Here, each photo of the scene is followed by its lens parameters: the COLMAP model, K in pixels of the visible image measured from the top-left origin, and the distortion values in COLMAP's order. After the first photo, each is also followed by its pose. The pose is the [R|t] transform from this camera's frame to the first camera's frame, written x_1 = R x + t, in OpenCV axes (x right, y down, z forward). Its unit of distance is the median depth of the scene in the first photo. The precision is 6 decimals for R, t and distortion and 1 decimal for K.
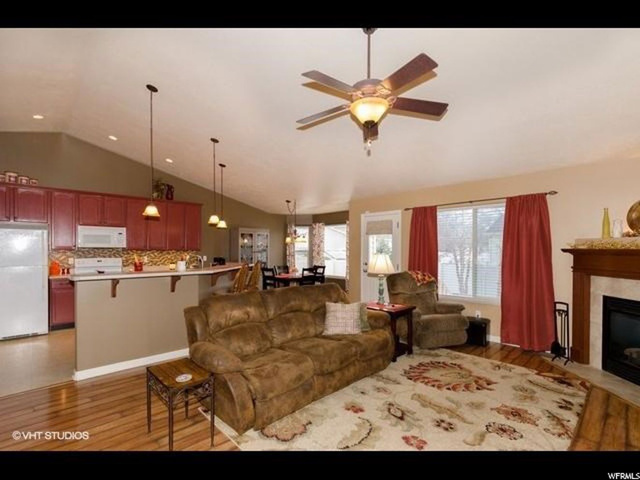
lens RADIAL K [[305.3, 0, 322.0], [0, 305.3, 254.8], [0, 0, 1]] dist [0.000121, -0.000190]
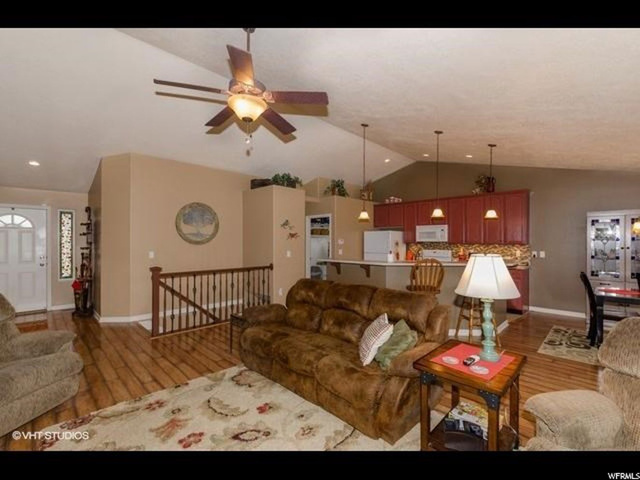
lens RADIAL K [[283.4, 0, 320.0], [0, 283.4, 240.0], [0, 0, 1]] dist [0.000931, 0.000055]
pose [[0.029156, -0.003891, -0.999567, 0.509059], [-0.017156, 0.999843, -0.004392, -0.019210], [0.999428, 0.017277, 0.029085, 0.562379]]
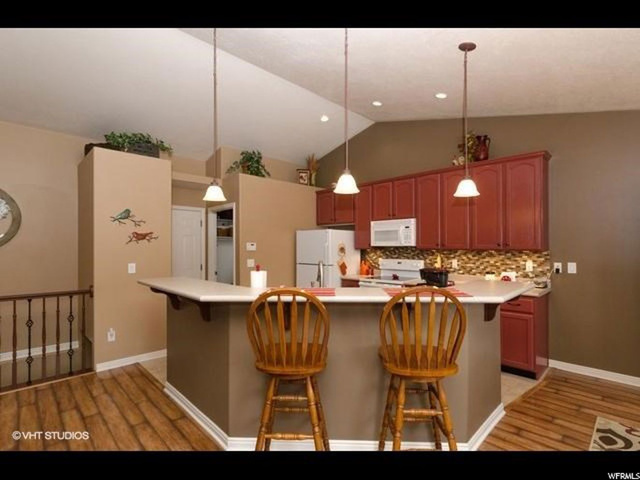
lens RADIAL K [[311.3, 0, 322.3], [0, 311.3, 242.6], [0, 0, 1]] dist [-0.001082, 0.000079]
pose [[0.019538, -0.014888, -0.999698, 0.097795], [-0.013720, 0.999791, -0.015158, -0.020365], [0.999715, 0.014012, 0.019330, 0.903442]]
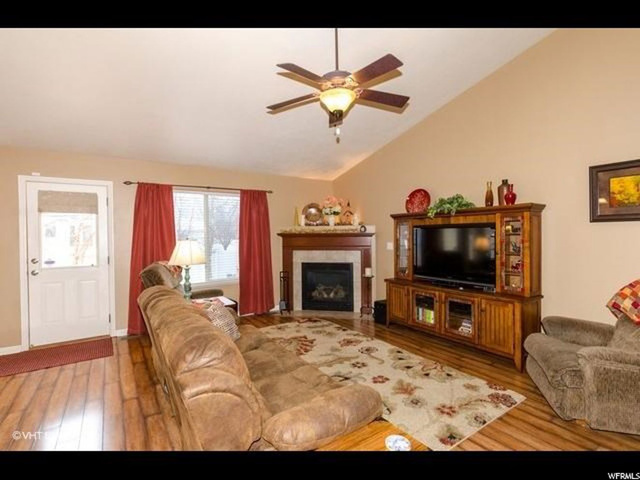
lens RADIAL K [[314.3, 0, 321.7], [0, 314.3, 236.2], [0, 0, 1]] dist [0.000384, -0.000057]
pose [[0.166379, -0.010079, 0.986010, -0.427475], [0.030408, 0.999525, 0.005086, -0.004796], [-0.985593, 0.029137, 0.166606, 0.407956]]
